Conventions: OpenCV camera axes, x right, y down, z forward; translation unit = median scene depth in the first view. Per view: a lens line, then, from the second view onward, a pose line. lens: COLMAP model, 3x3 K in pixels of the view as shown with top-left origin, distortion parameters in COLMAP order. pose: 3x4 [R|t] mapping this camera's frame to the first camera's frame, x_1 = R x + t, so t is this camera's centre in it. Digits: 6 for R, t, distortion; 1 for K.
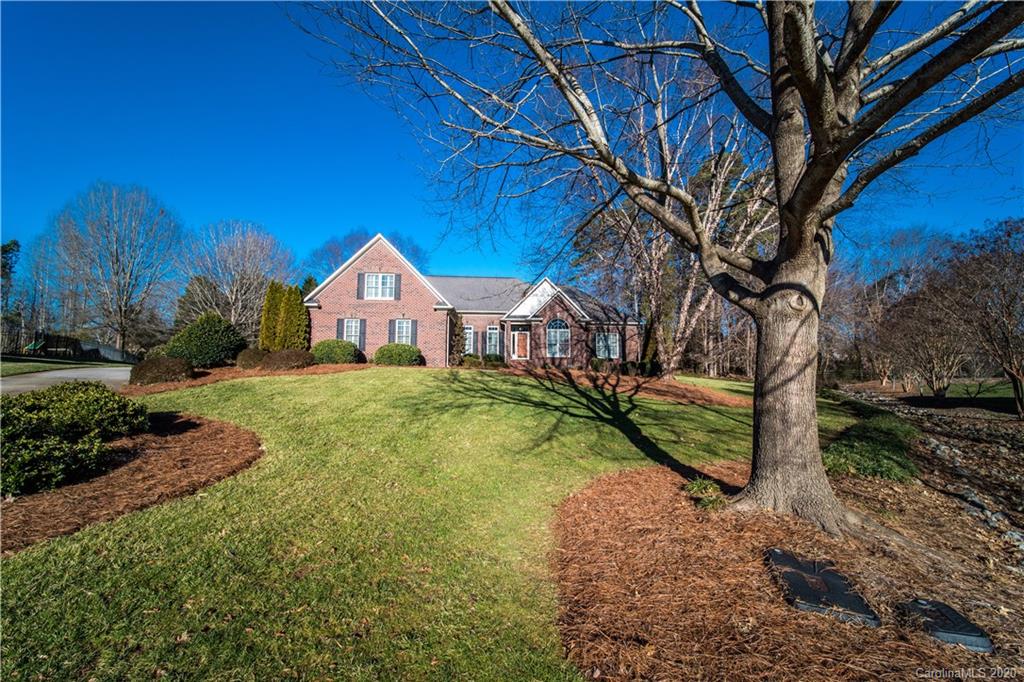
lens RADIAL K [[364.7, 0, 514.6], [0, 364.7, 339.5], [0, 0, 1]] dist [-0.001070, -0.000291]
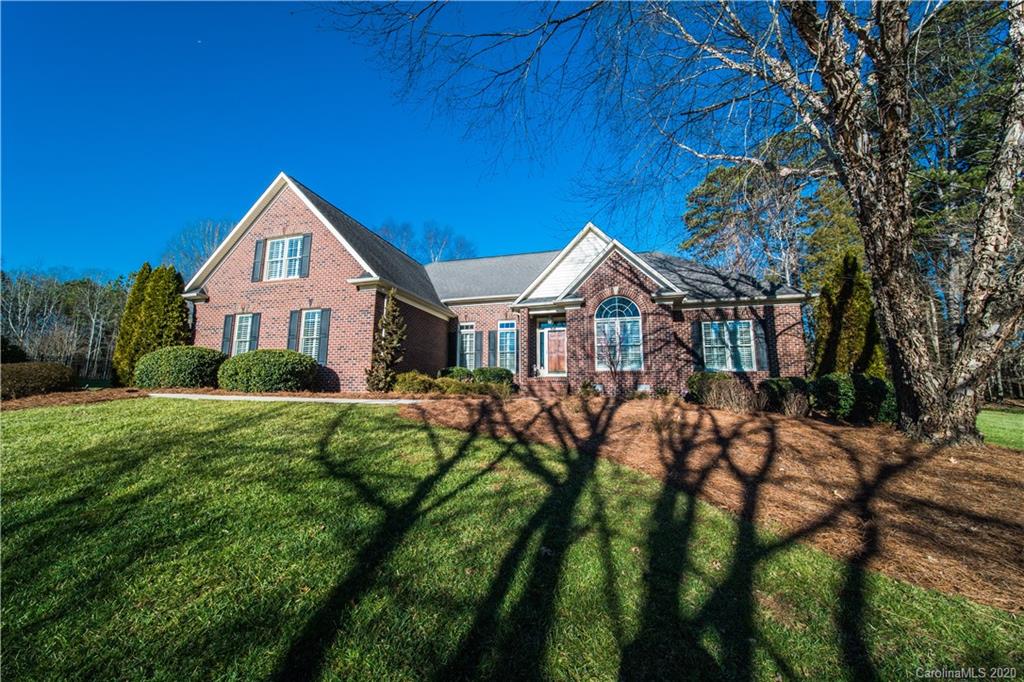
lens RADIAL K [[364.7, 0, 514.6], [0, 364.7, 339.5], [0, 0, 1]] dist [-0.001070, -0.000291]
pose [[0.941905, -0.045166, -0.332829, 0.153954], [0.026983, 0.997890, -0.059057, 0.029029], [0.334794, 0.046645, 0.941136, 0.475233]]
